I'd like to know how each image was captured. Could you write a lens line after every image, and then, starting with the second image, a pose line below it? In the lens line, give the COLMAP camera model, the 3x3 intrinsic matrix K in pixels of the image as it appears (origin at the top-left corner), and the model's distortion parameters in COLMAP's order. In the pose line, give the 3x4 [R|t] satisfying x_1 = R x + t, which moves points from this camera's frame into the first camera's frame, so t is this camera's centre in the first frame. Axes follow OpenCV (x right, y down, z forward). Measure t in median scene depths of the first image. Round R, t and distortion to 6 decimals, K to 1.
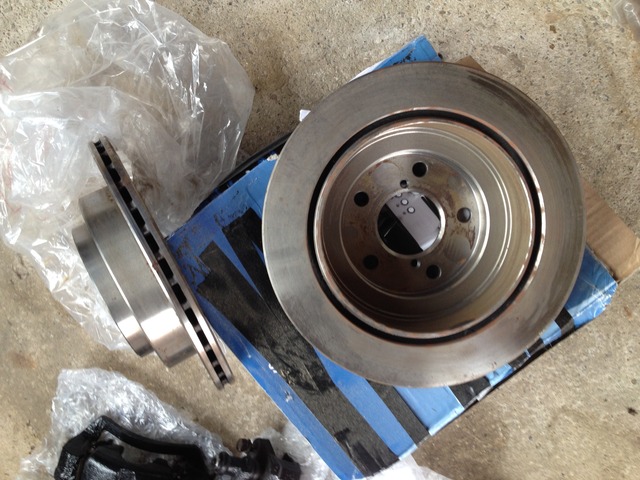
lens RADIAL K [[611.1, 0, 321.4], [0, 611.1, 237.5], [0, 0, 1]] dist [-0.024735, 0.000000]
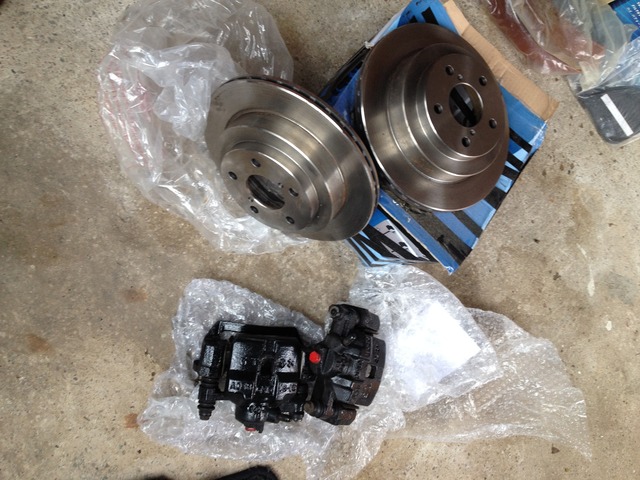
lens RADIAL K [[611.1, 0, 330.1], [0, 611.1, 228.1], [0, 0, 1]] dist [-0.024735, 0.000000]
pose [[0.877870, -0.175219, 0.445693, -0.659488], [0.239583, 0.966514, -0.091927, 0.274939], [-0.414661, 0.187480, 0.890454, -0.192402]]
